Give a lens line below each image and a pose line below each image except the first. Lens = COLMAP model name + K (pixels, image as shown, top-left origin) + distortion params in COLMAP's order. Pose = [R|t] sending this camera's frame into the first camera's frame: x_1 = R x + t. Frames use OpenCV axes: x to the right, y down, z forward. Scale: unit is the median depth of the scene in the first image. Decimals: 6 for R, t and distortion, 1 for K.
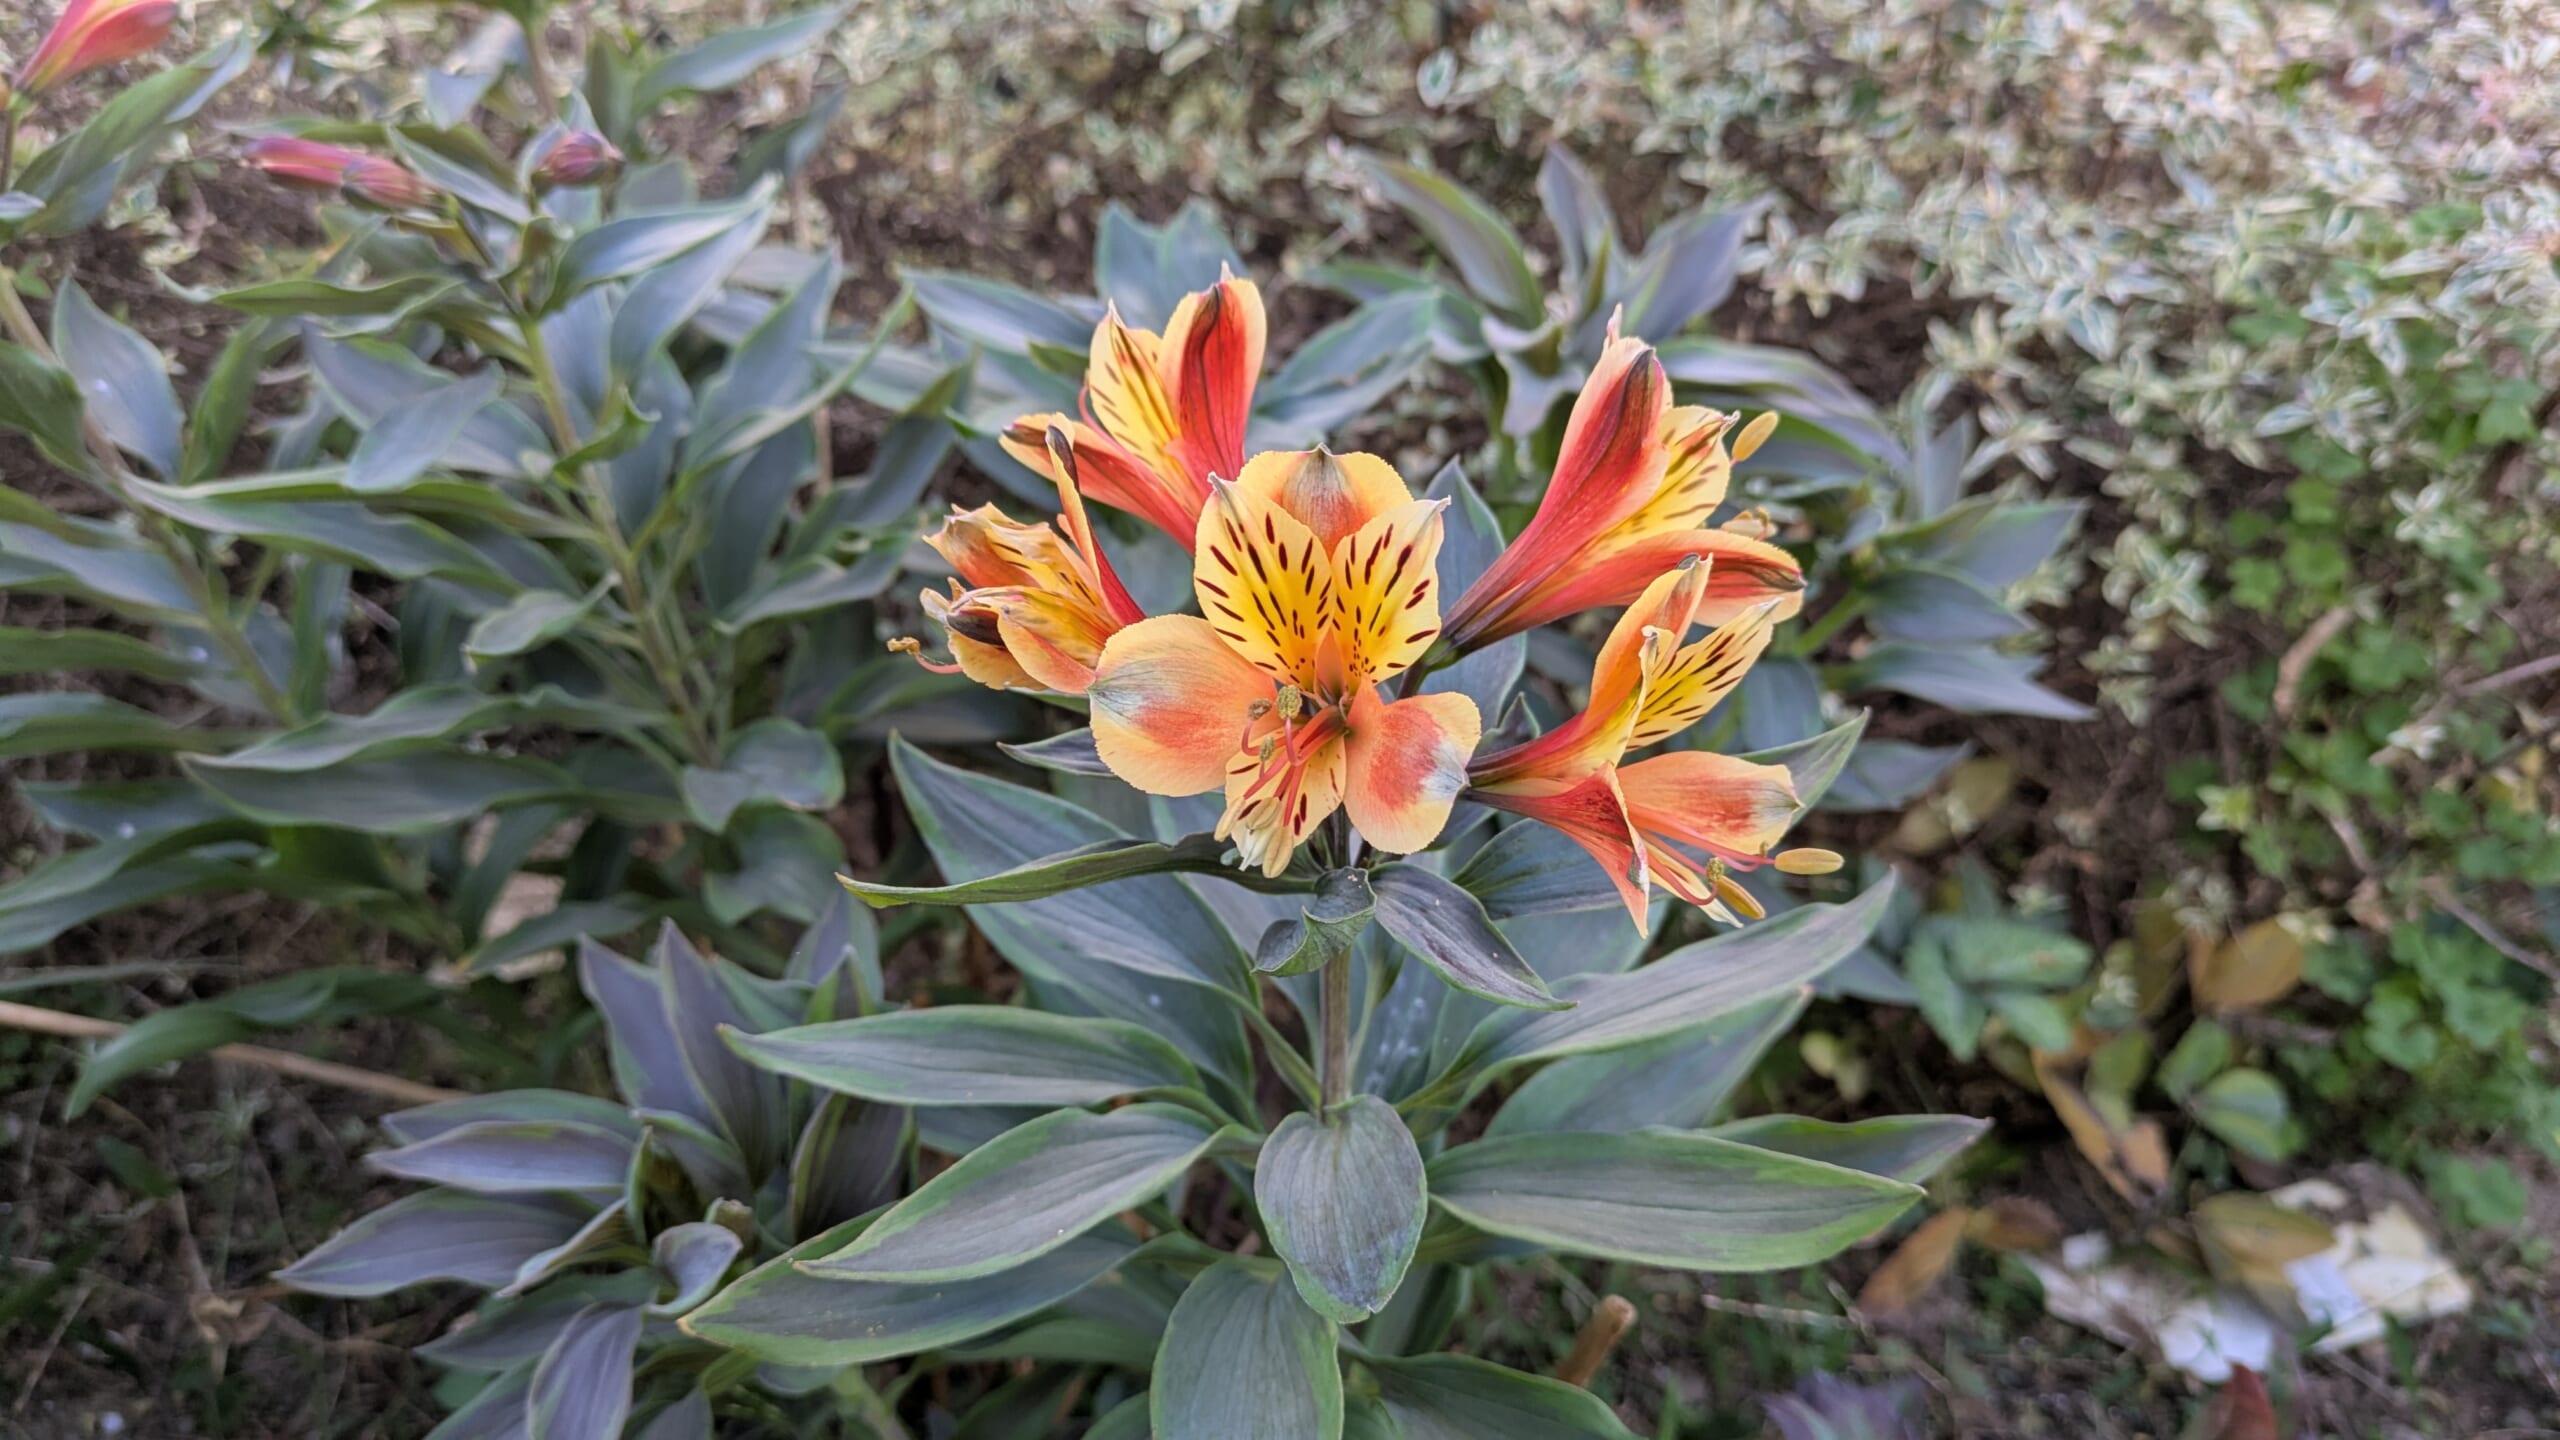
lens RADIAL K [[2017.7, 0, 1280.0], [0, 2017.7, 720.0], [0, 0, 1]] dist [0.005012, -0.007315]
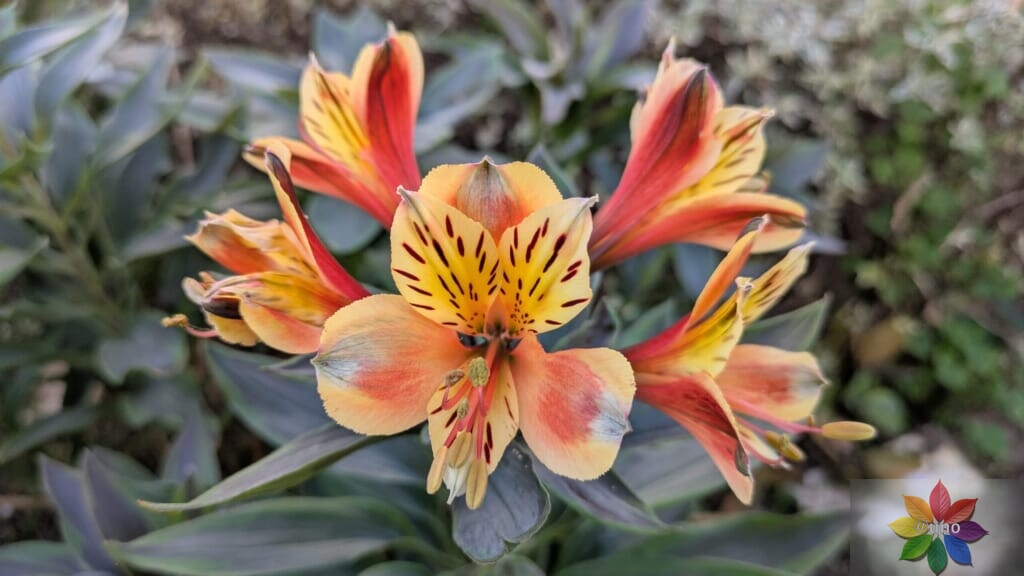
lens RADIAL K [[867.2, 0, 512.0], [0, 867.2, 288.0], [0, 0, 1]] dist [-0.034150, -0.002595]
pose [[0.991695, -0.078524, 0.101857, -0.021266], [0.072928, 0.995675, 0.057550, -0.074791], [-0.105935, -0.049644, 0.993133, 0.406246]]
